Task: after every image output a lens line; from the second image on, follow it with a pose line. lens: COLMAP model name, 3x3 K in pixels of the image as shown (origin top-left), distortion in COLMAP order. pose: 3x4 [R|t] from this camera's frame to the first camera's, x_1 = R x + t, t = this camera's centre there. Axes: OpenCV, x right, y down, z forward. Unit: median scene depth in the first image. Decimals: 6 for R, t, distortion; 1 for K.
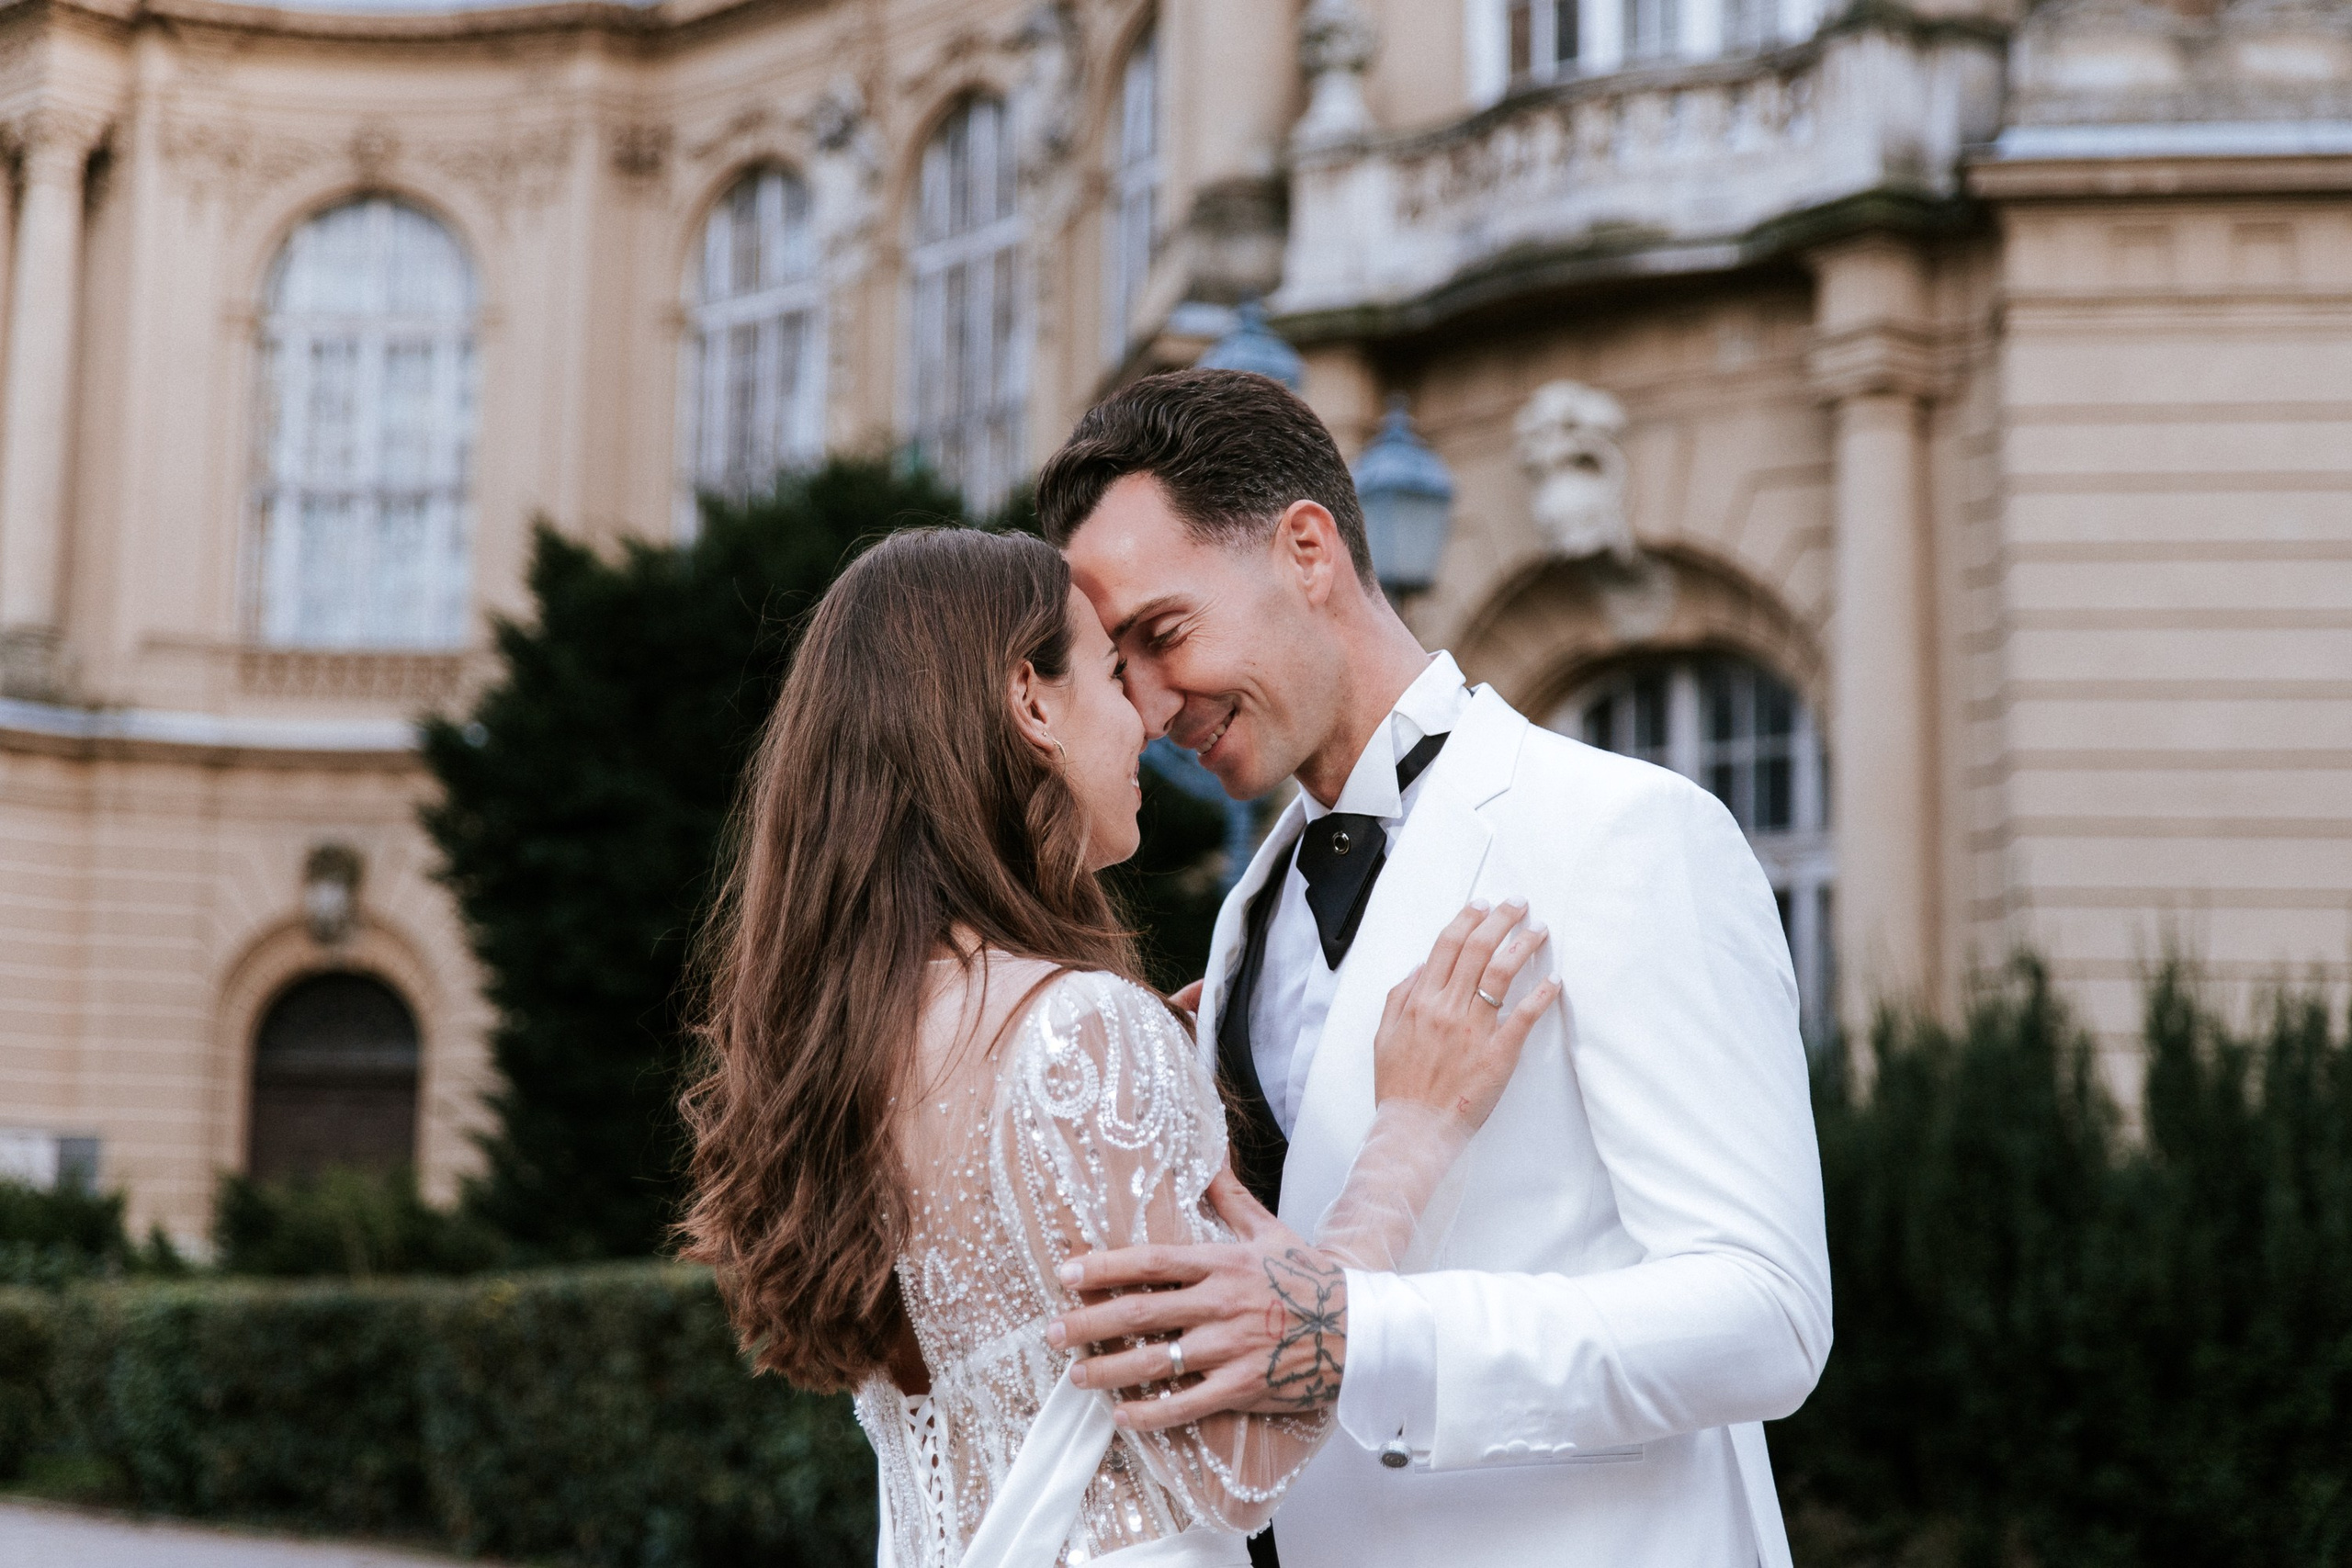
lens RADIAL K [[3949.7, 0, 1178.1], [0, 3949.7, 809.7], [0, 0, 1]] dist [0.031776, 0.000000]
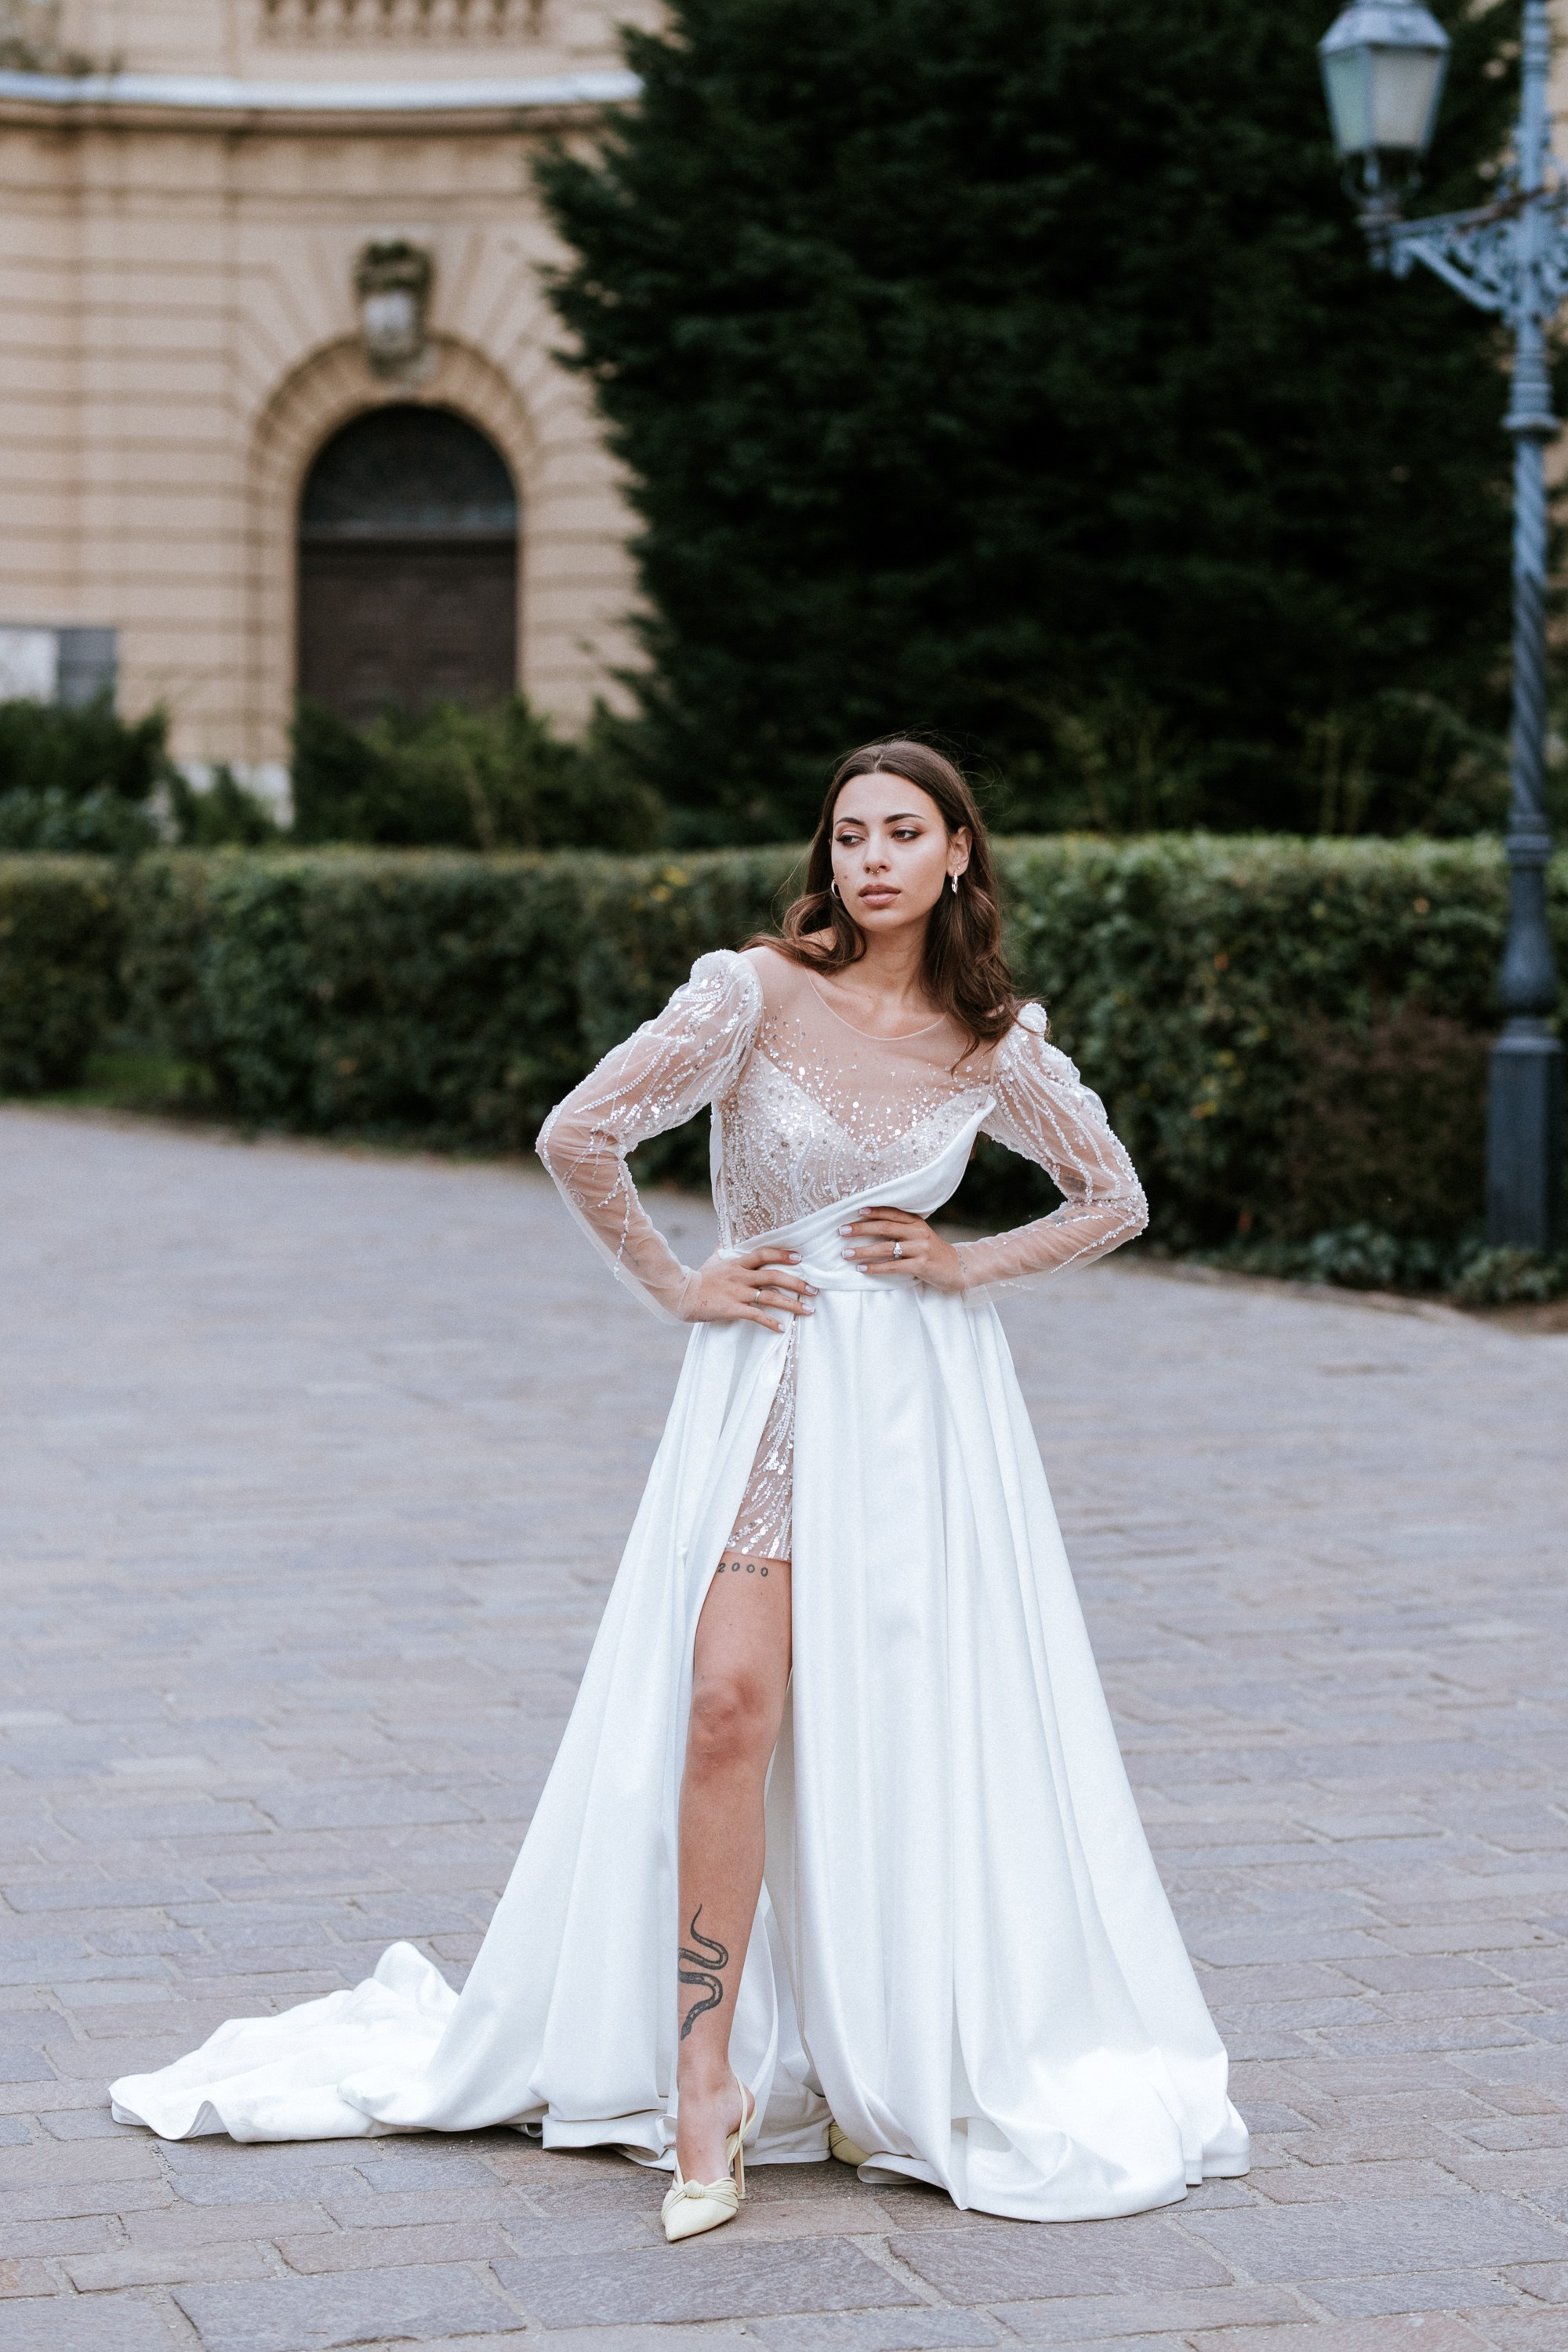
lens RADIAL K [[9194.1, 0, 774.6], [0, 9194.1, 1193.5], [0, 0, 1]] dist [1.086357, 0.000000]
pose [[0.993147, -0.004616, -0.116783, 0.073356], [0.028678, 0.978298, 0.205210, -0.194929], [0.113301, -0.207153, 0.971726, -0.840675]]
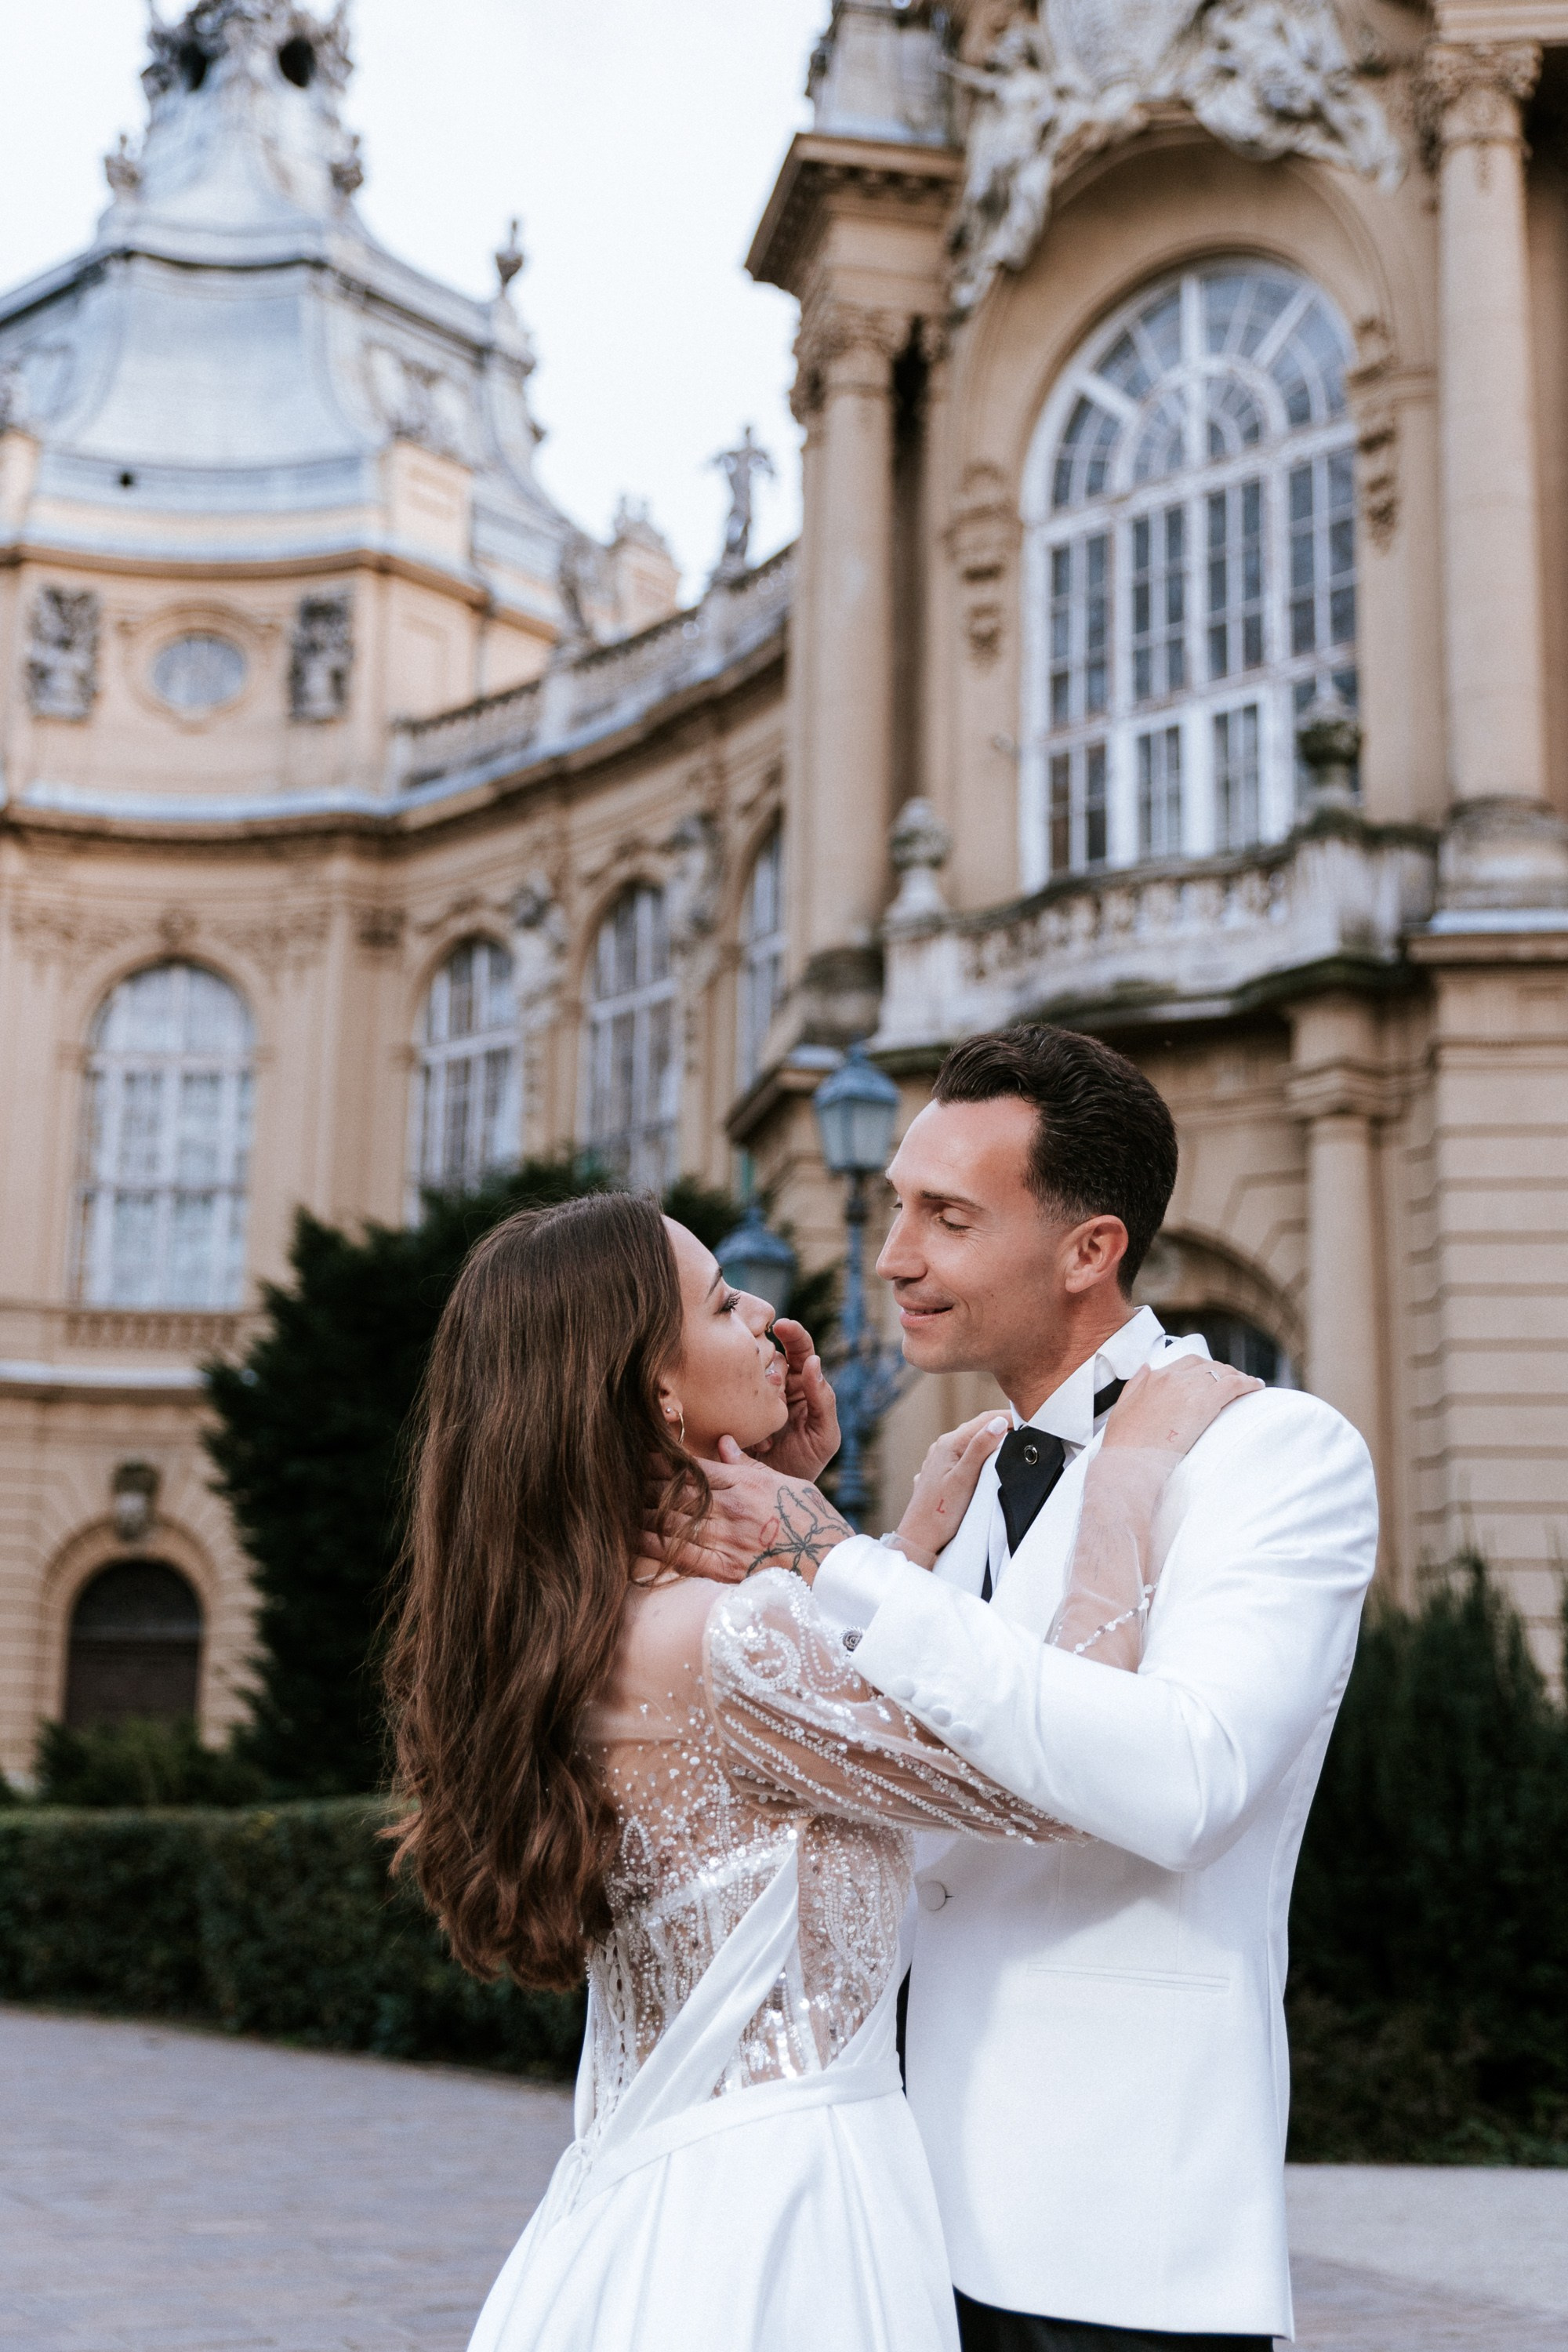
lens RADIAL K [[2959.6, 0, 773.7], [0, 2959.6, 1238.7], [0, 0, 1]] dist [0.011139, 0.000000]
pose [[0.999998, 0.001711, 0.000539, -0.008070], [-0.001672, 0.997817, -0.066016, -0.000750], [-0.000651, 0.066015, 0.997818, 0.039974]]
